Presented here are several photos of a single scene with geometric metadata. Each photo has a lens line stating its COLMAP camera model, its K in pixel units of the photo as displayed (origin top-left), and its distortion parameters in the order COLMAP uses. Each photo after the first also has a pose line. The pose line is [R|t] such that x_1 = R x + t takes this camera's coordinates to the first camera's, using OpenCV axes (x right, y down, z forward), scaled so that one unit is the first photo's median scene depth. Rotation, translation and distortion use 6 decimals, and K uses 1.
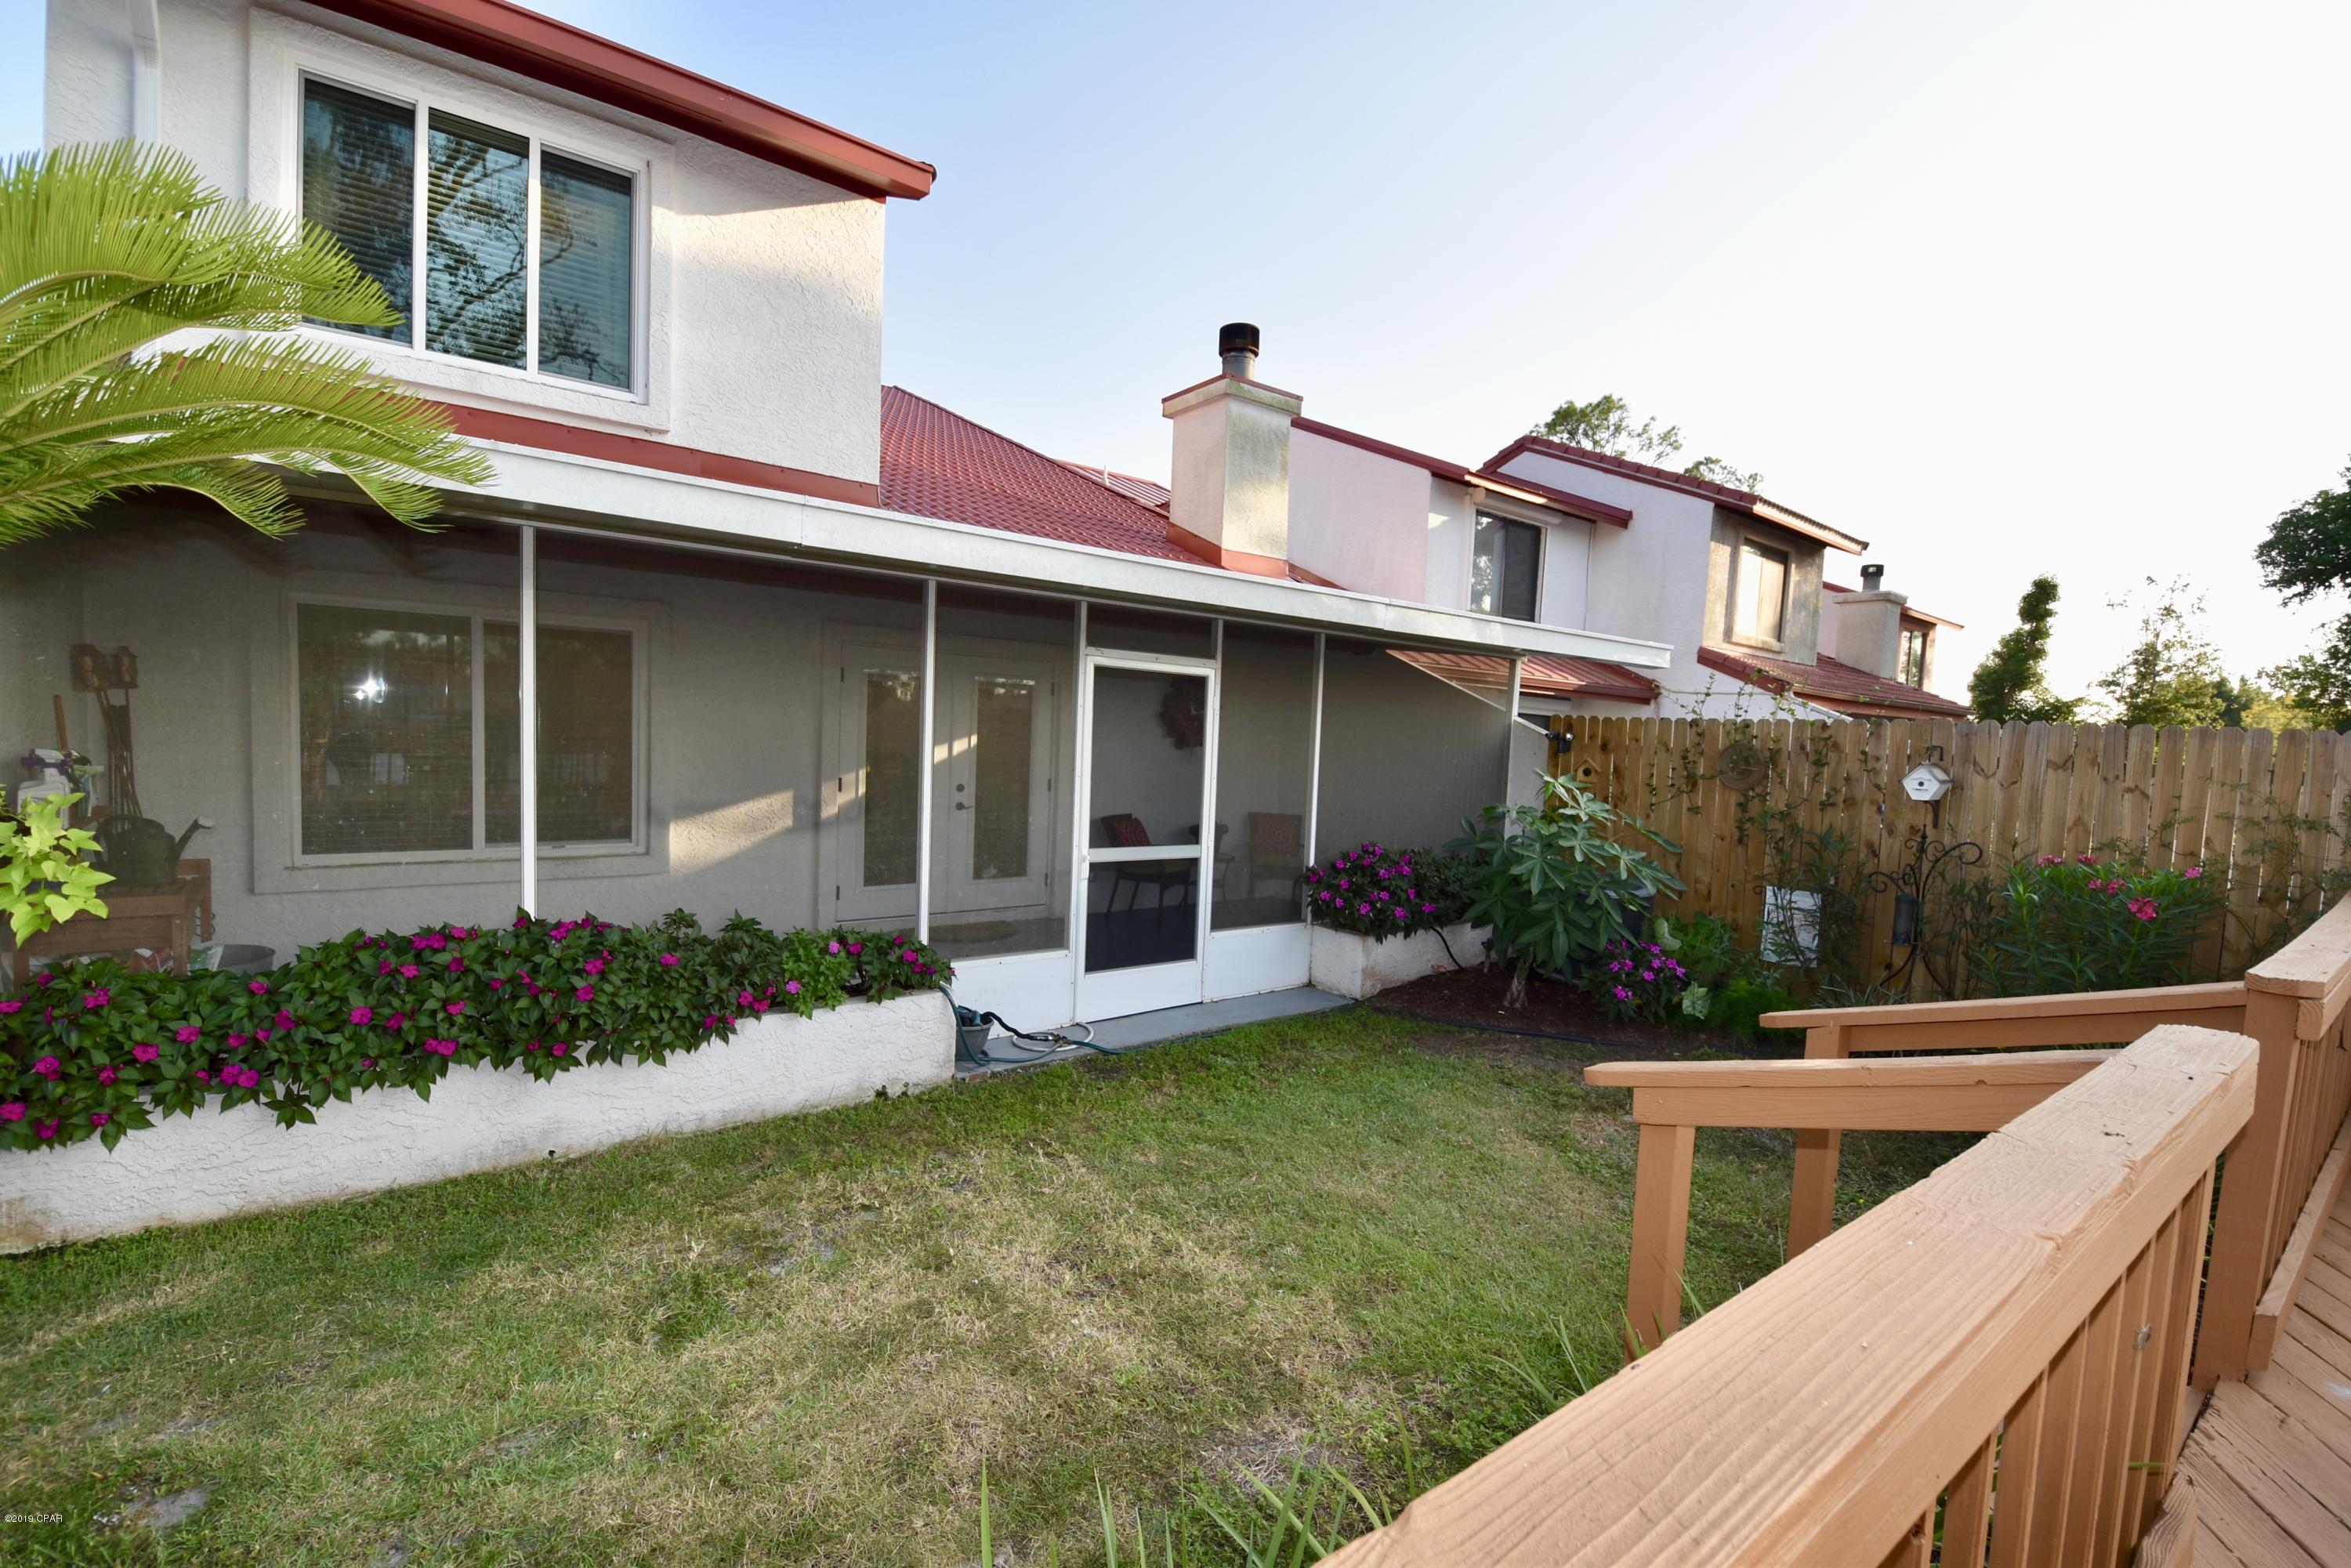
lens RADIAL K [[1029.0, 0, 1174.9], [0, 1029.0, 809.4], [0, 0, 1]] dist [0.003515, -0.014273]
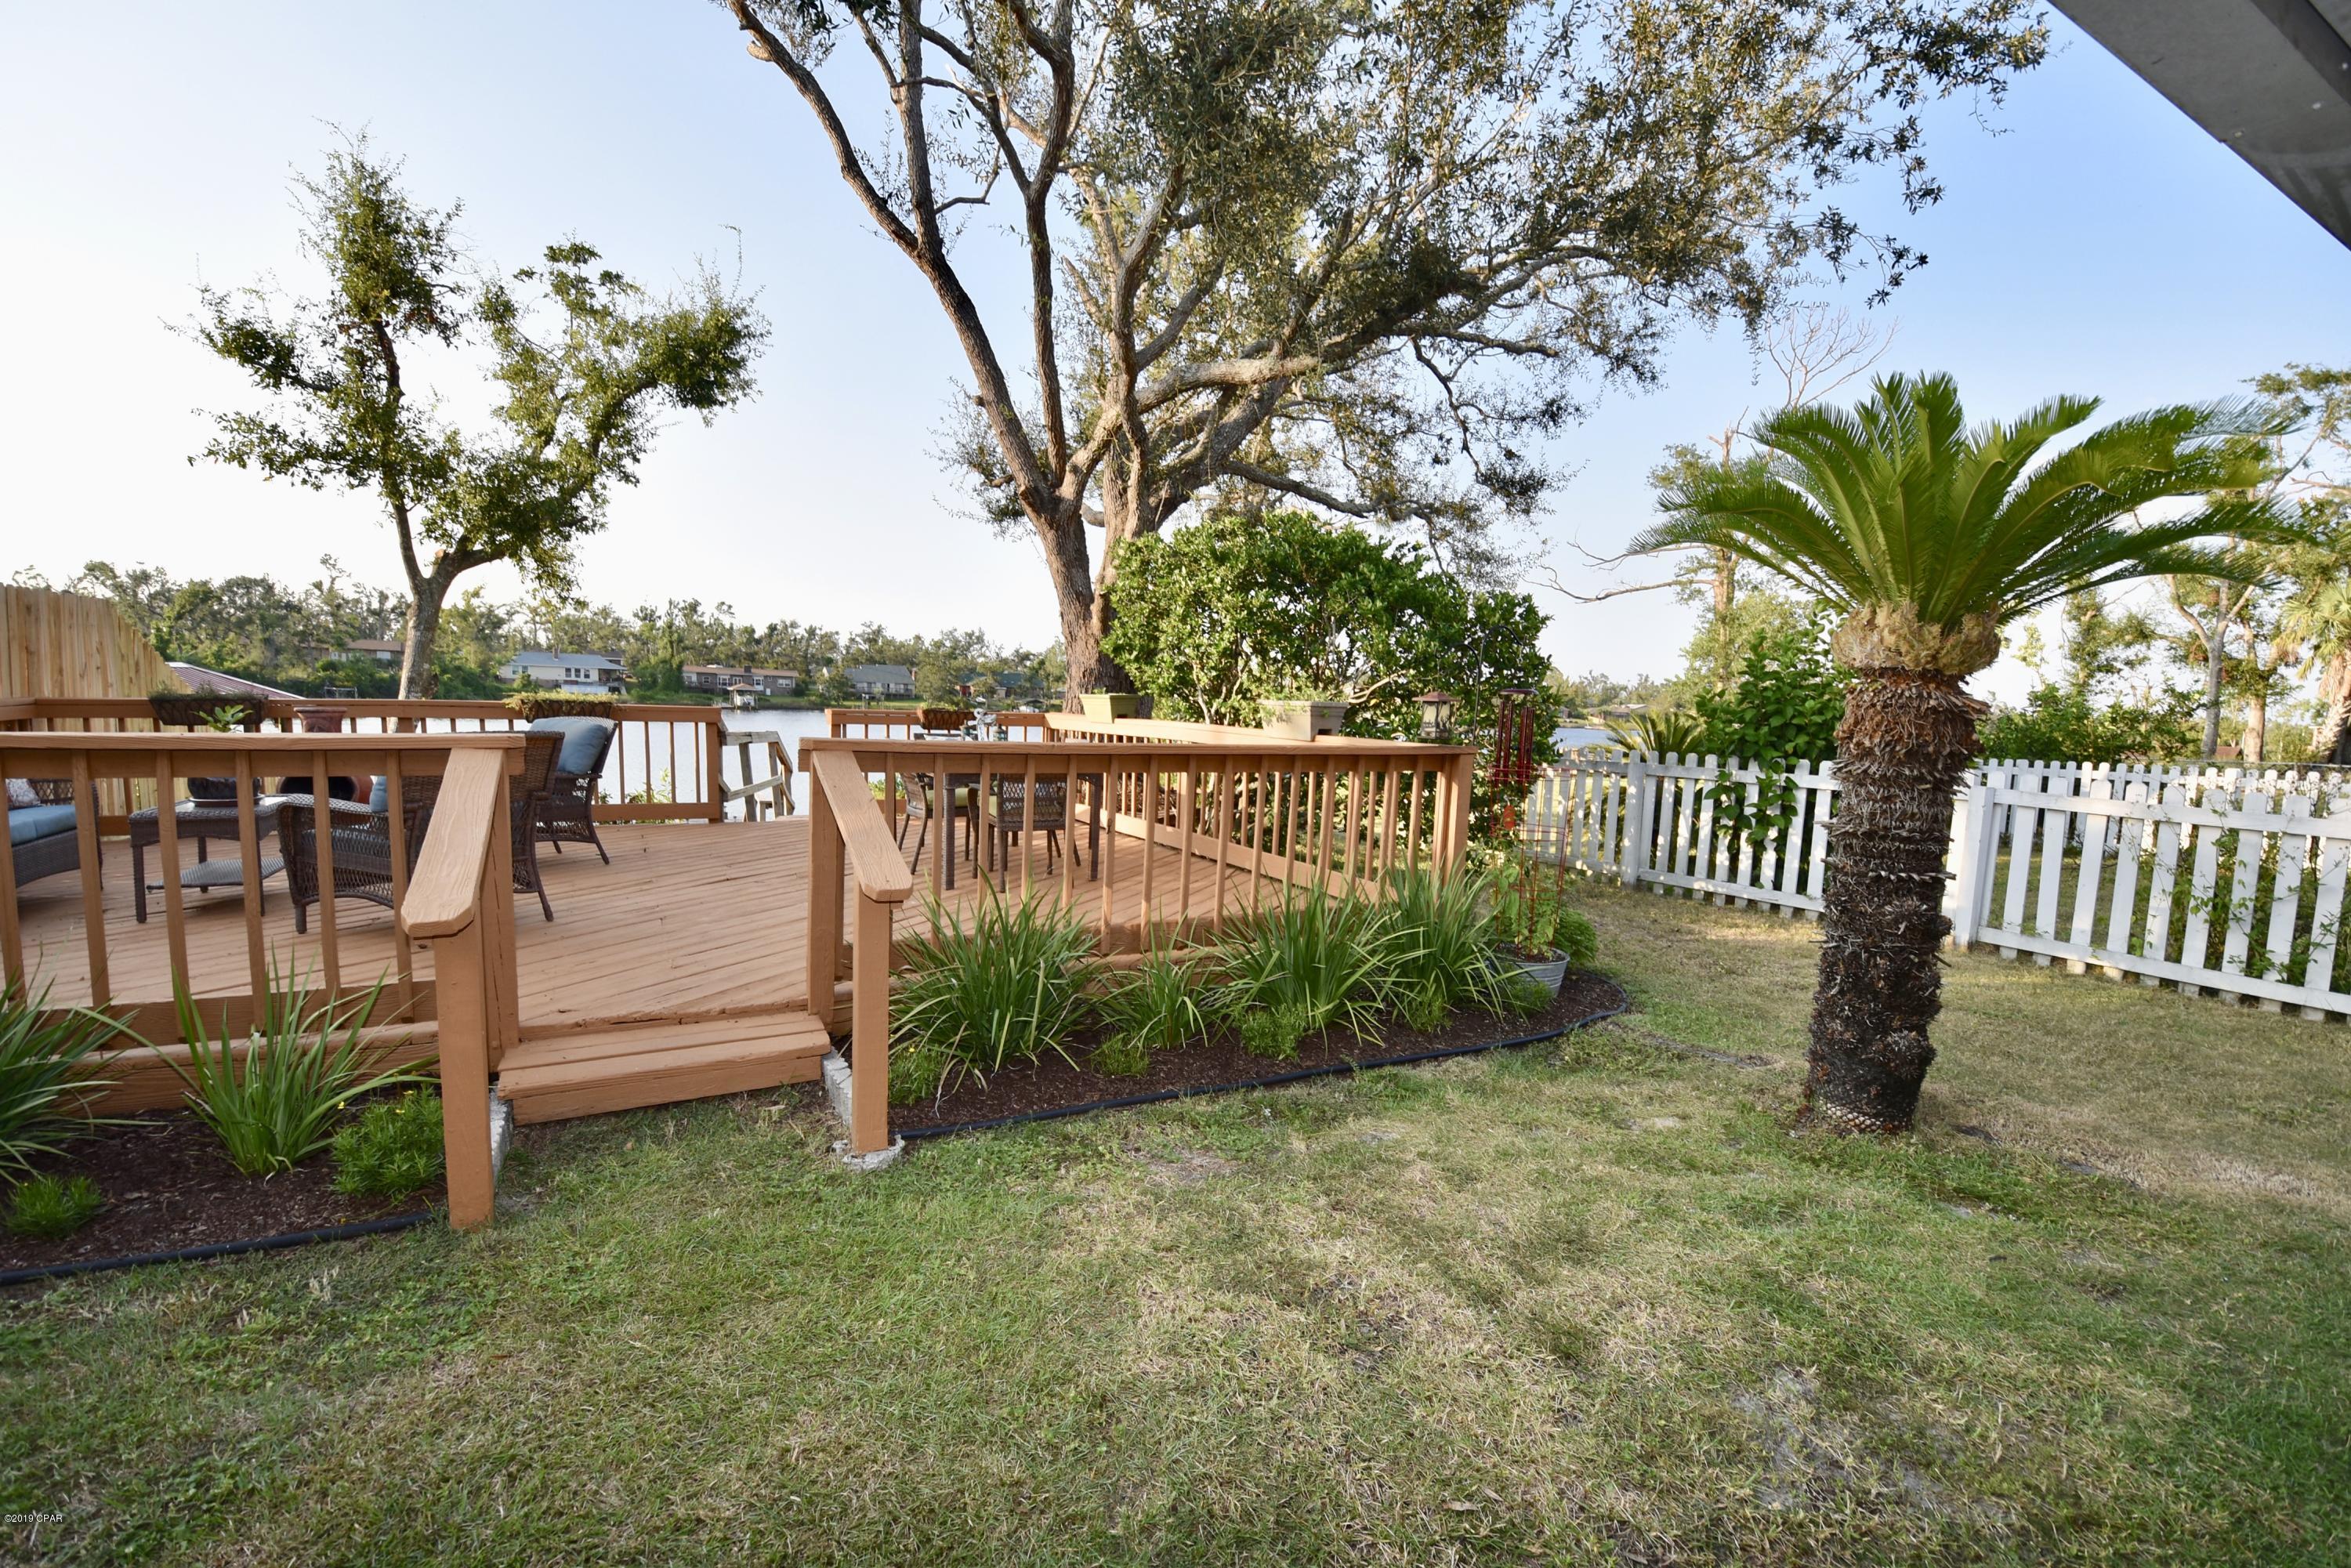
lens RADIAL K [[1029.0, 0, 1178.1], [0, 1029.0, 803.1], [0, 0, 1]] dist [0.003515, -0.014273]
pose [[-0.983357, -0.091610, 0.156898, -0.018841], [-0.063012, 0.981937, 0.178409, -0.017669], [-0.170408, 0.165553, -0.971367, 0.691045]]
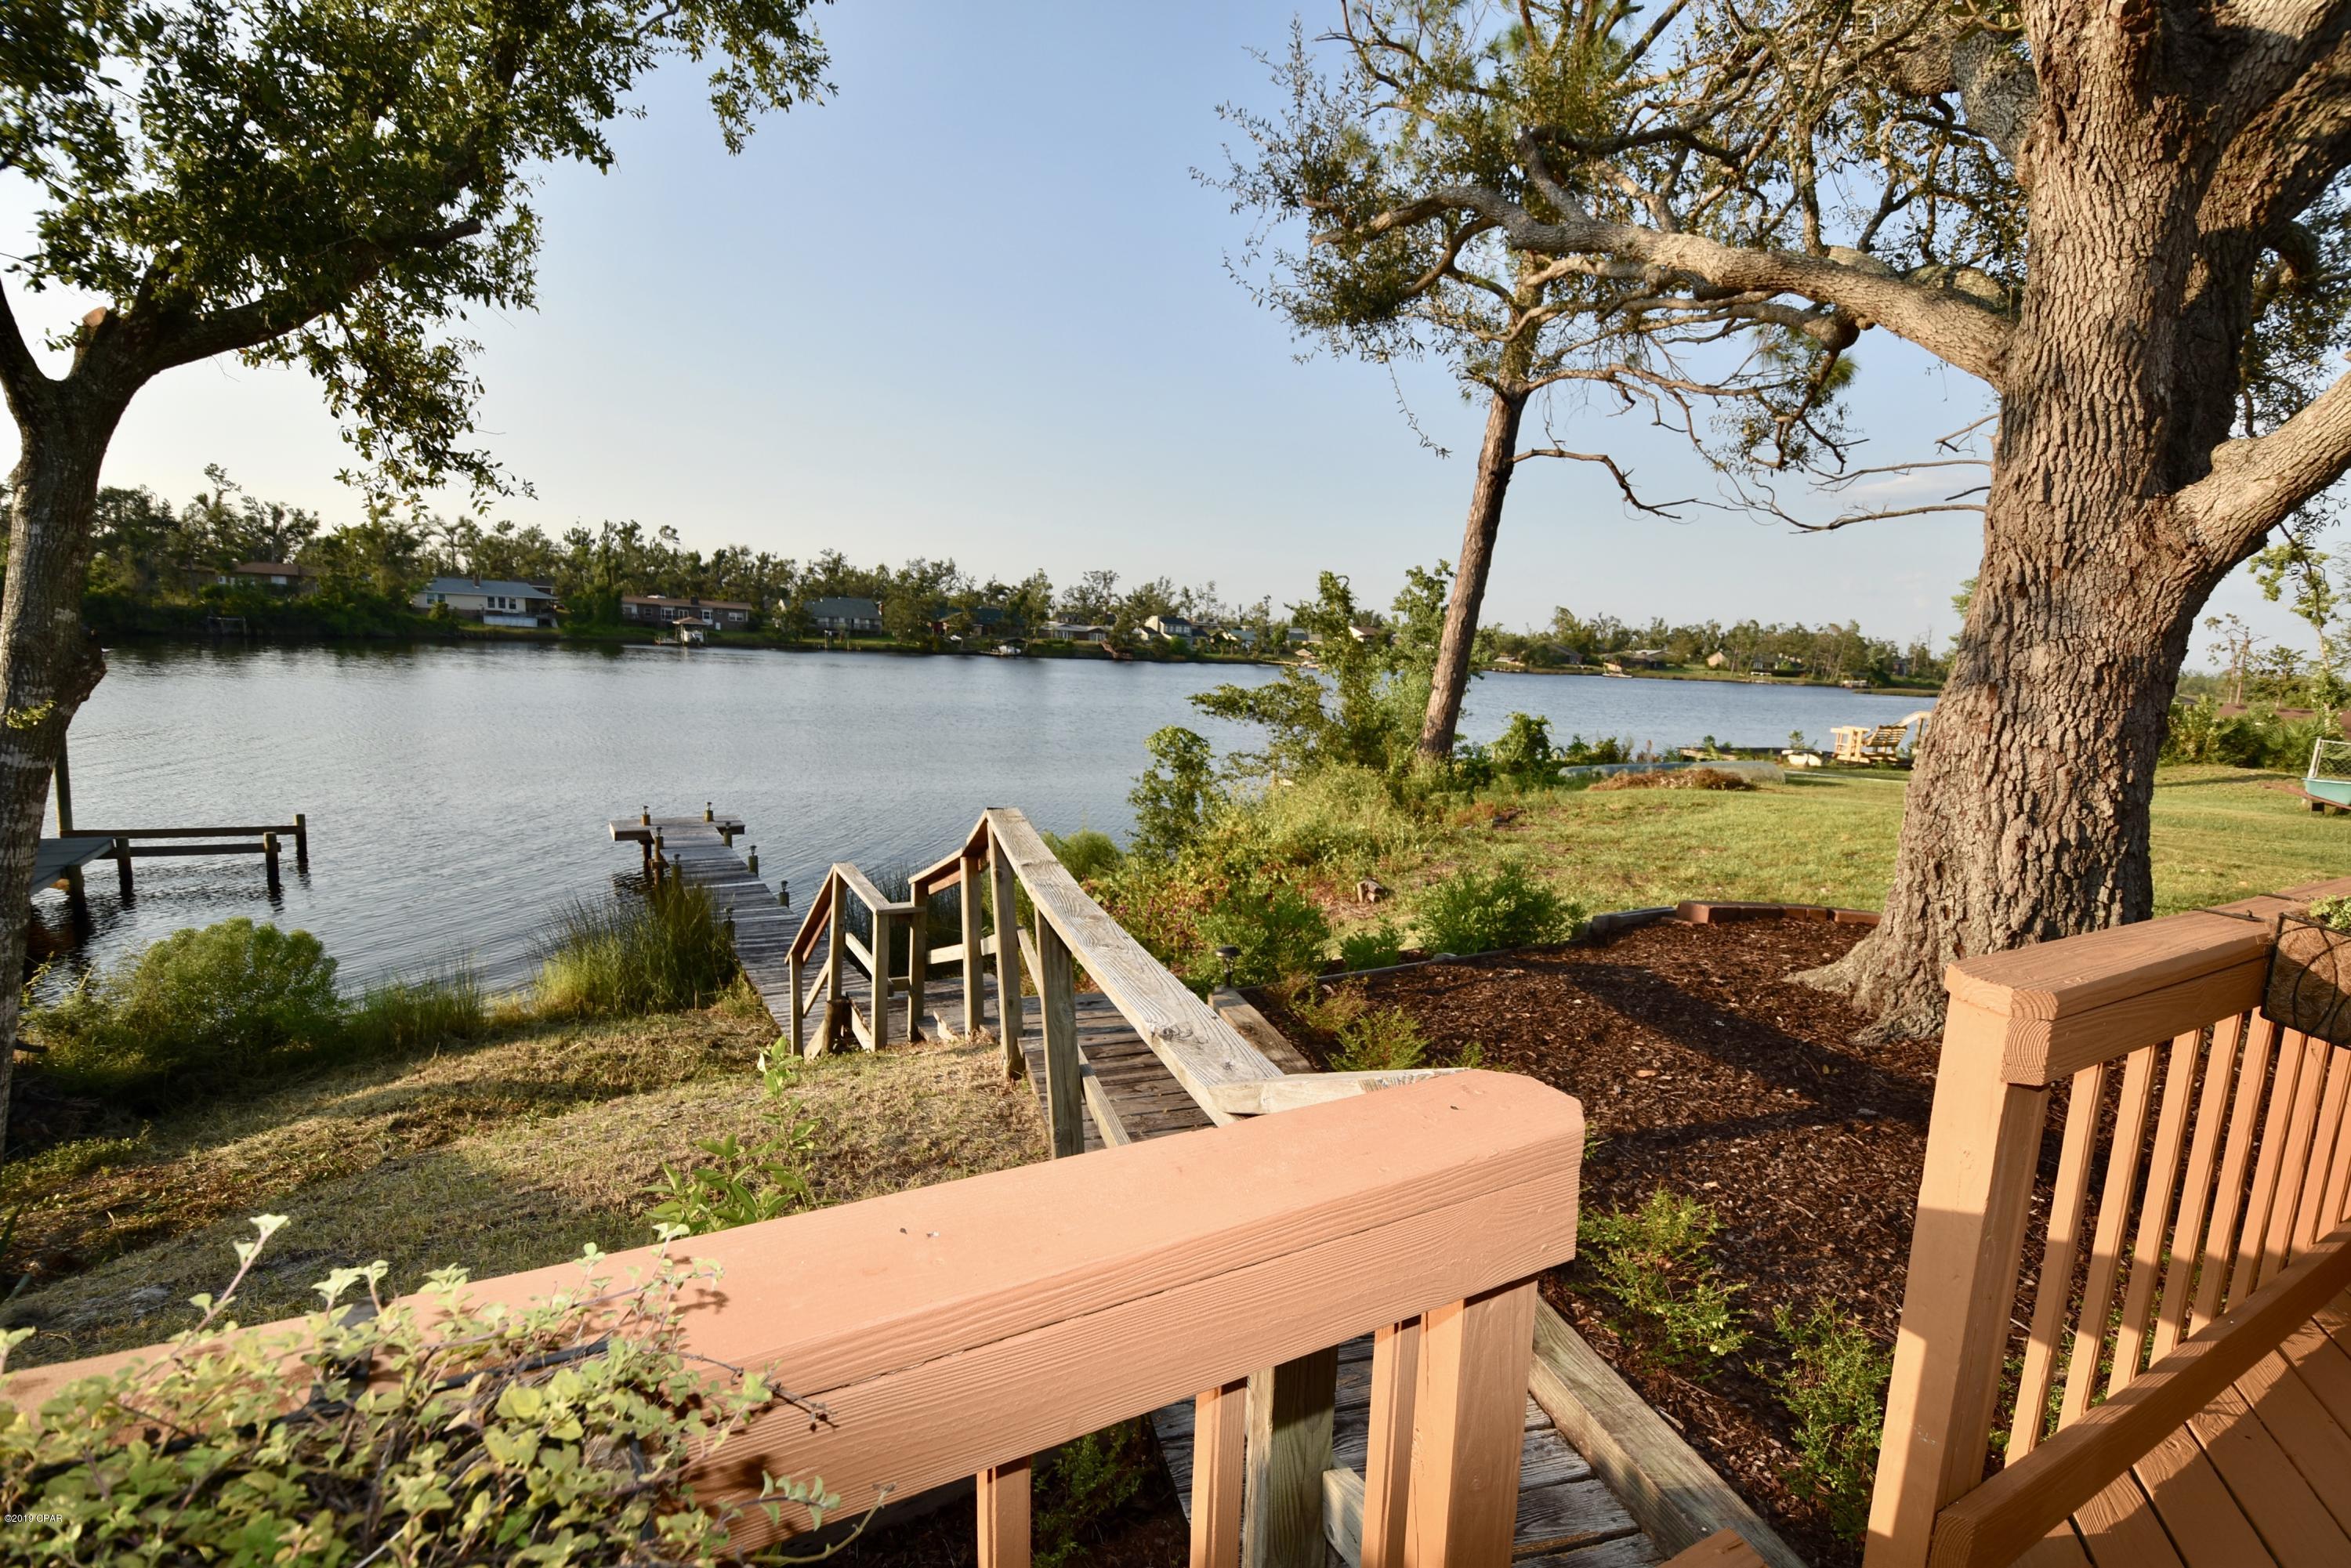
lens RADIAL K [[1089.3, 0, 1182.4], [0, 1089.3, 794.1], [0, 0, 1]] dist [0.002732, -0.014924]
pose [[-0.986426, -0.106159, 0.125274, 0.706180], [-0.077166, 0.973114, 0.217011, 0.051369], [-0.144943, 0.204398, -0.968098, -0.219509]]
